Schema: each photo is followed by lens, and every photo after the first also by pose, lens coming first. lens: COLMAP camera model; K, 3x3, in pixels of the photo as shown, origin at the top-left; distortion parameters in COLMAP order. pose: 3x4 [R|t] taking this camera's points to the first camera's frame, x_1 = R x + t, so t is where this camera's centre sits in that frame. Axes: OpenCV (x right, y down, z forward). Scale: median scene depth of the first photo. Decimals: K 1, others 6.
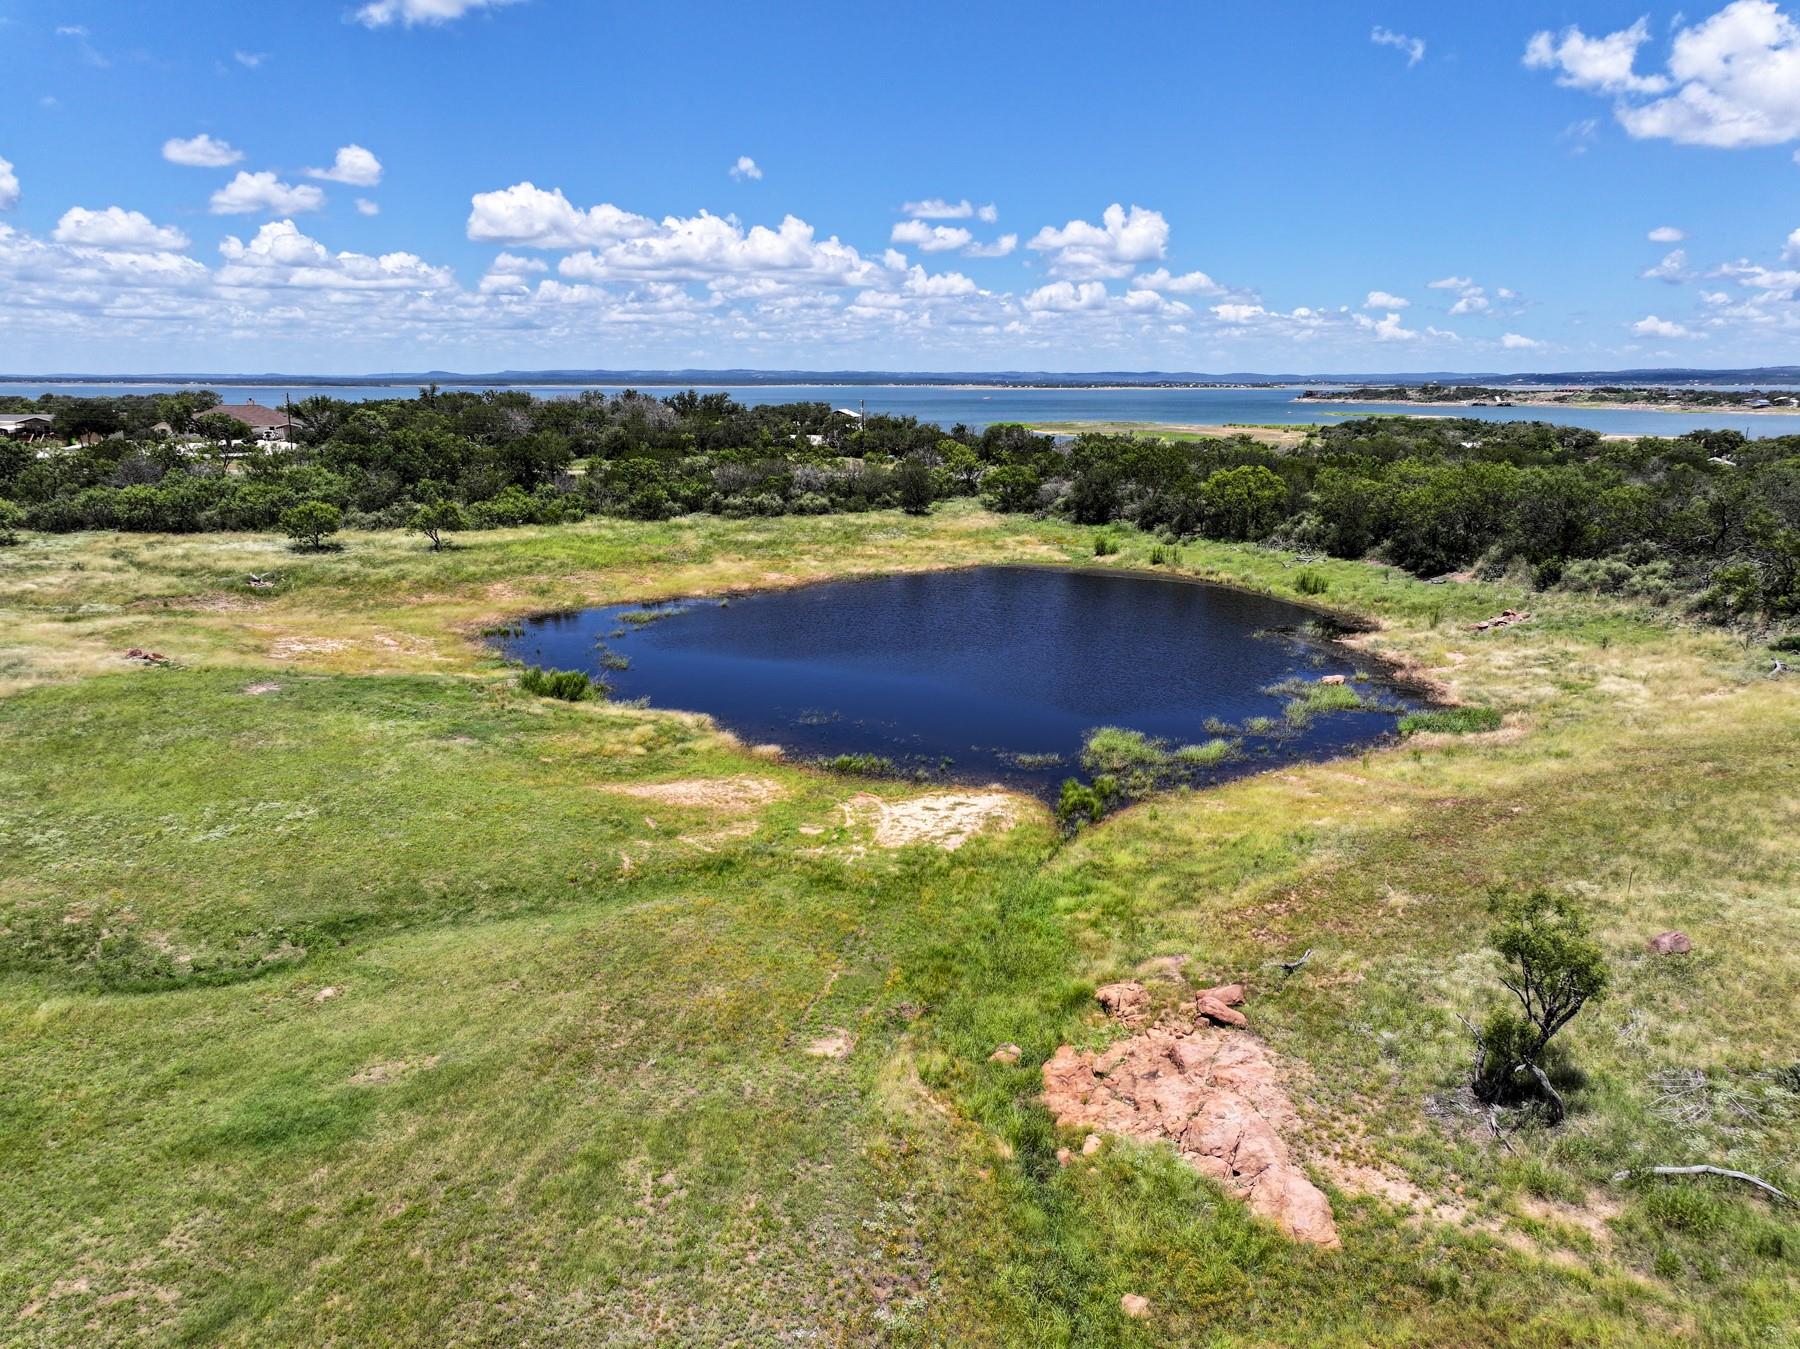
lens RADIAL K [[1256.5, 0, 906.7], [0, 1256.5, 672.8], [0, 0, 1]] dist [-0.002893, 0.020999]
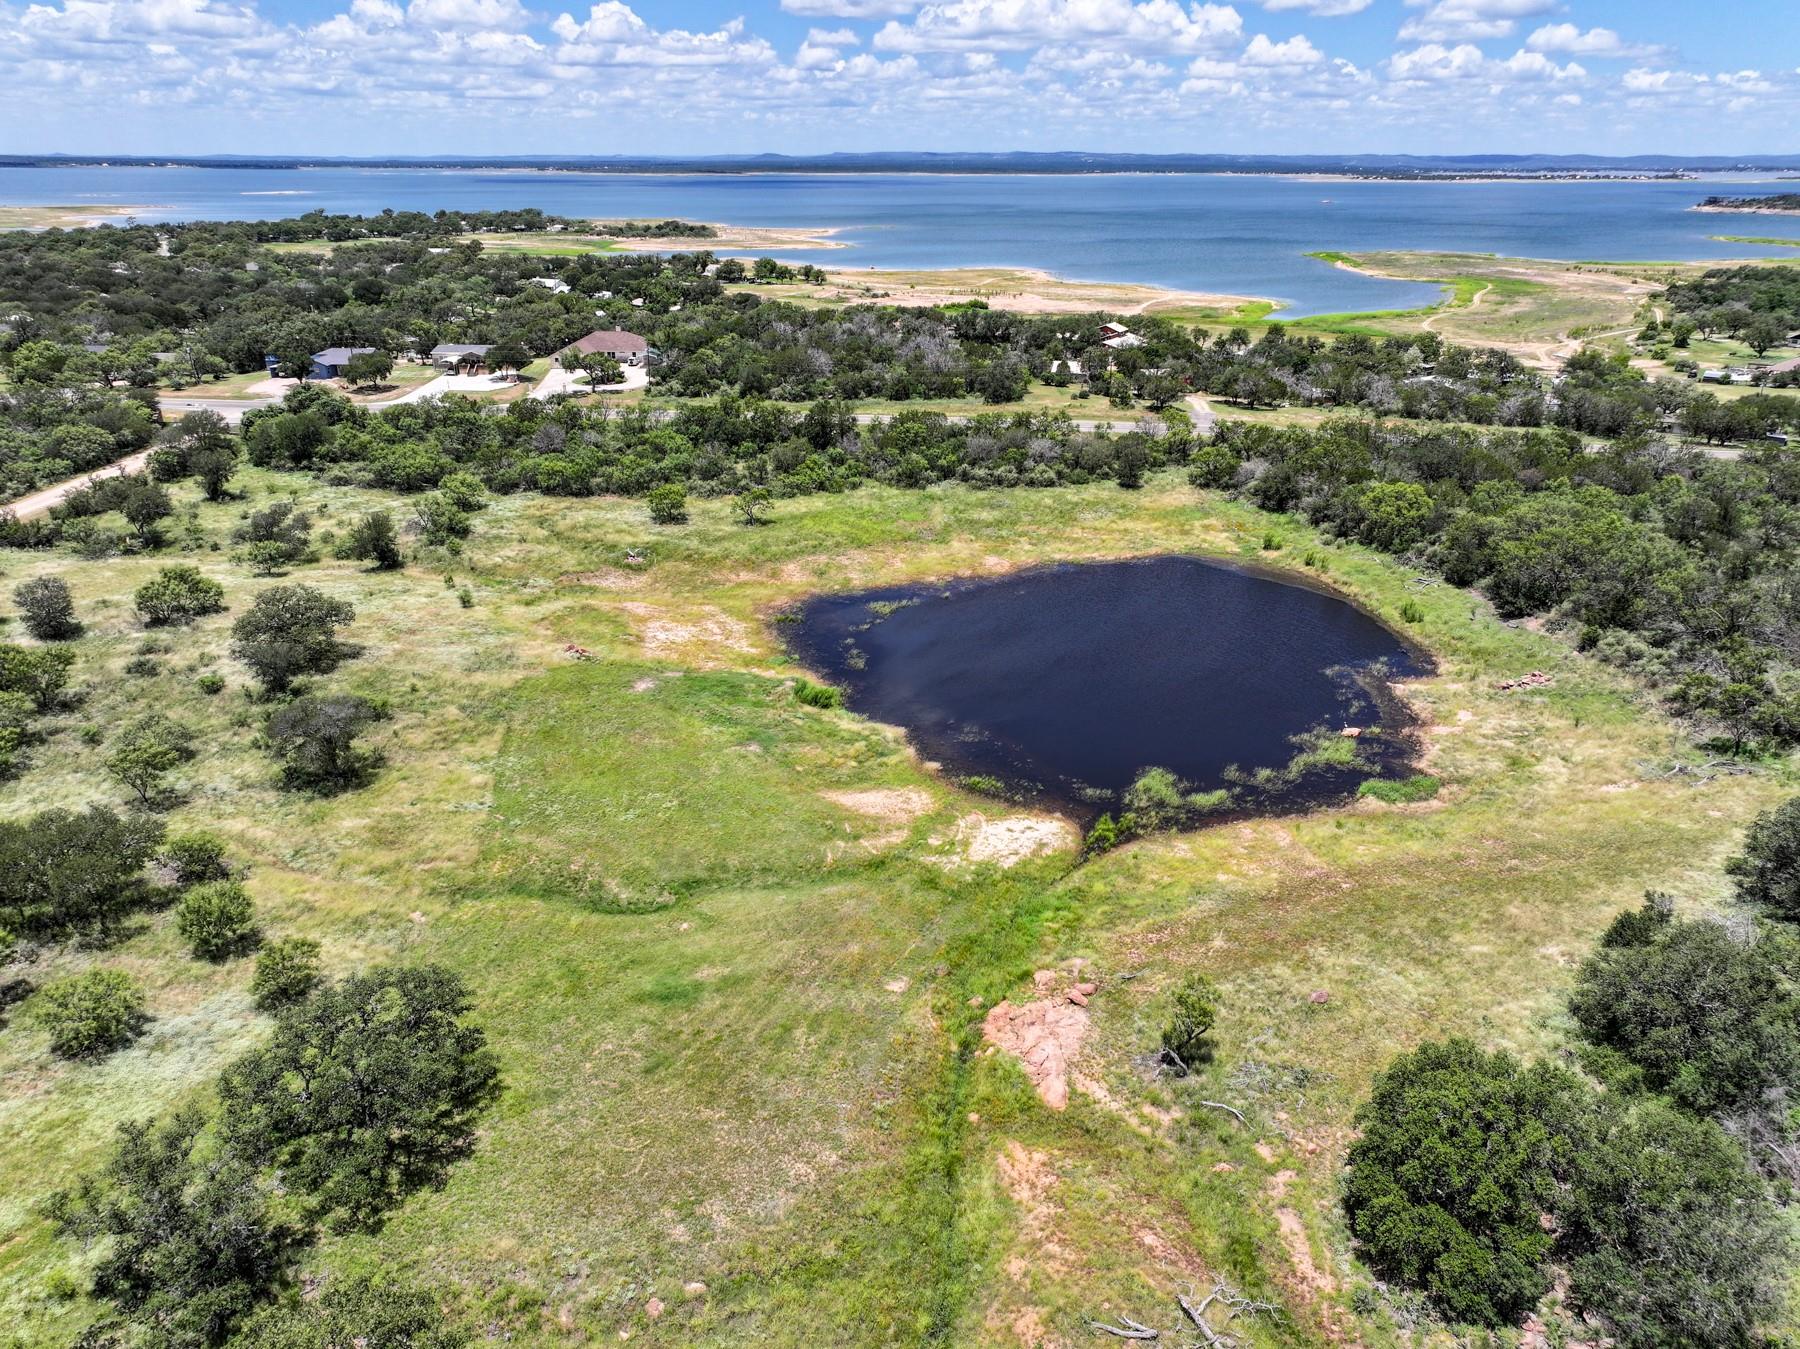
lens RADIAL K [[1249.1, 0, 906.3], [0, 1249.1, 677.9], [0, 0, 1]] dist [0.006548, 0.003816]
pose [[0.969363, 0.094552, -0.226706, 0.101930], [-0.056769, 0.984196, 0.167739, -0.153303], [0.238984, -0.149730, 0.959410, -0.258644]]
